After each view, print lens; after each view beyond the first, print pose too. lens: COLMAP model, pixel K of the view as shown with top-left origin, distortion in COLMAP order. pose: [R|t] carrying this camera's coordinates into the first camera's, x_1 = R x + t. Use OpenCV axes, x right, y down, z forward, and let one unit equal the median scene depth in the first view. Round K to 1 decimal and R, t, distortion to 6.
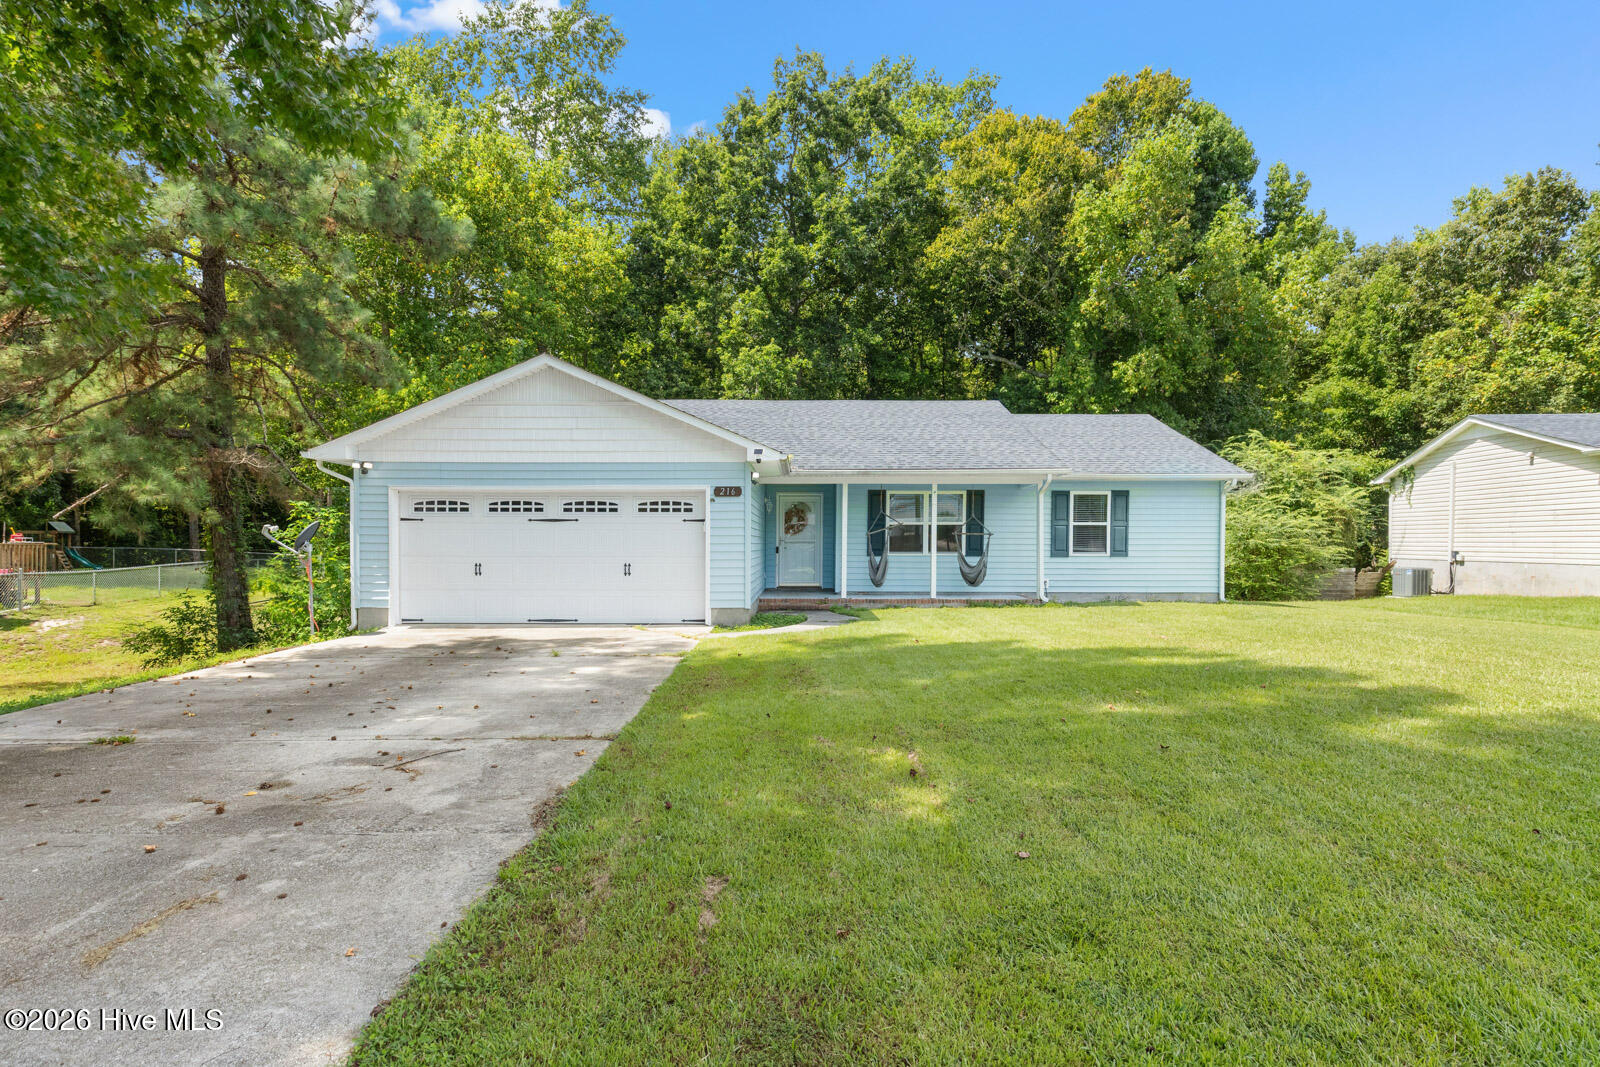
lens RADIAL K [[795.6, 0, 783.1], [0, 795.6, 564.6], [0, 0, 1]] dist [0.003279, 0.001172]
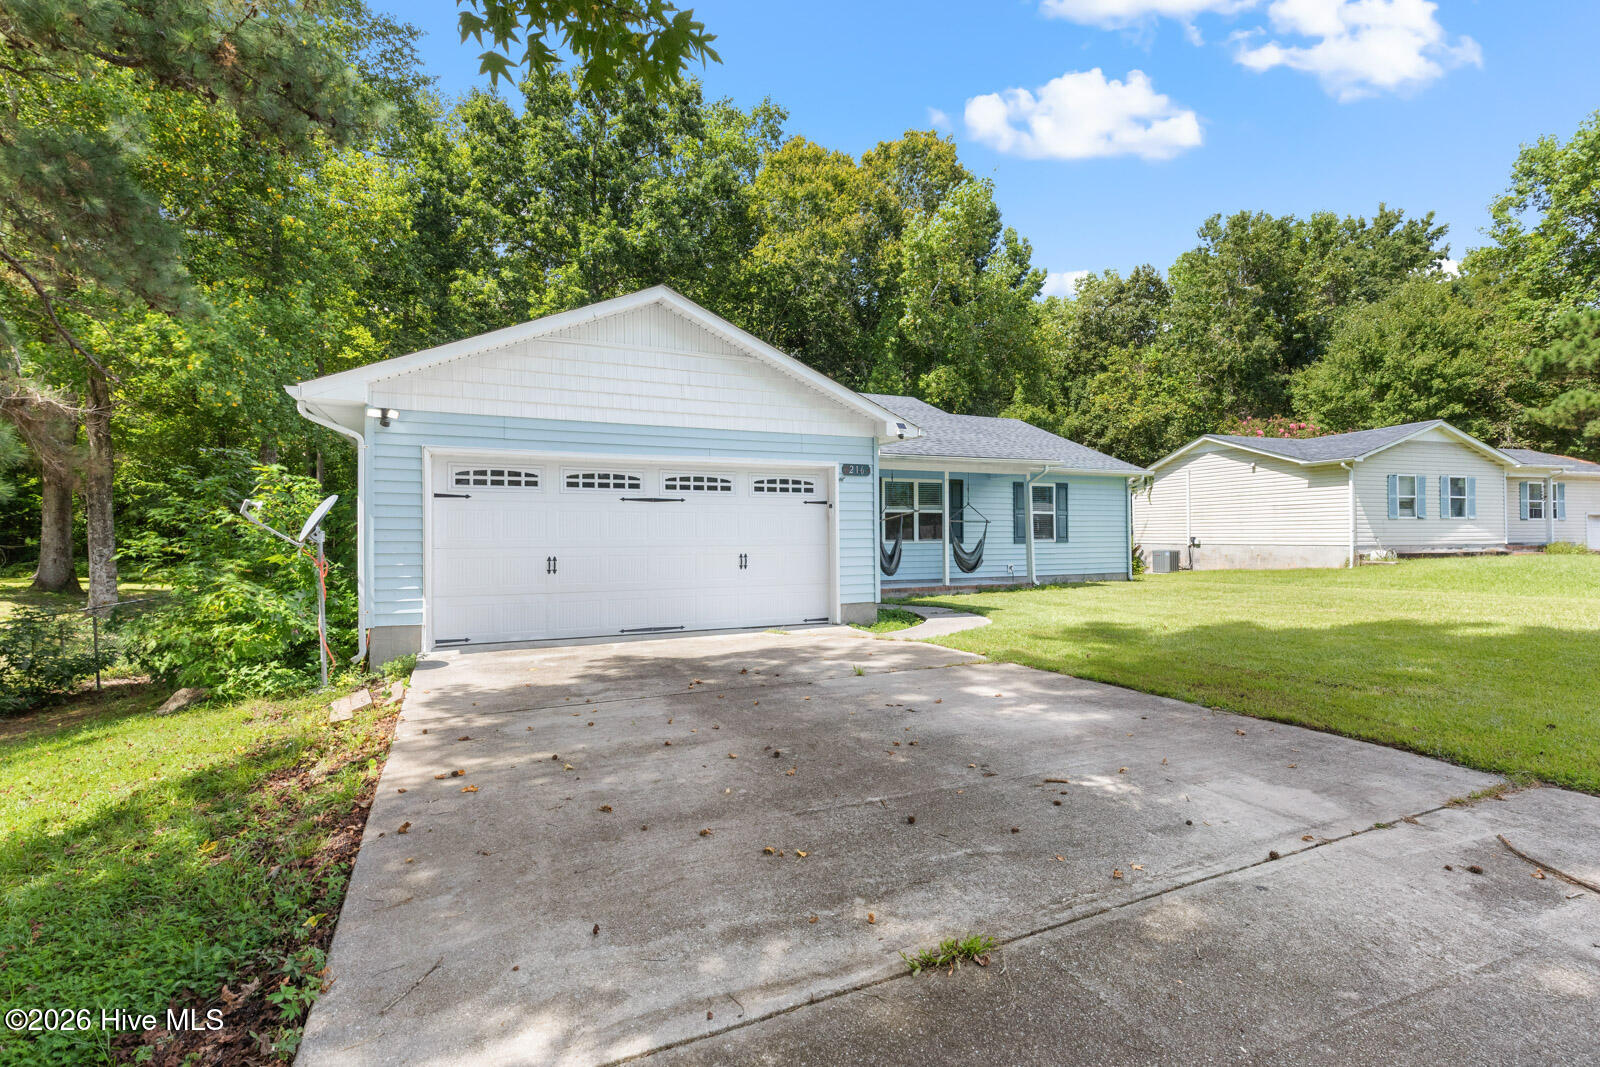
lens RADIAL K [[742.3, 0, 790.1], [0, 742.3, 532.1], [0, 0, 1]] dist [0.013054, 0.001156]
pose [[0.906182, -0.004207, 0.422867, -0.362370], [0.019309, 0.999319, -0.031436, 0.000861], [-0.422447, 0.036652, 0.905646, 0.219192]]
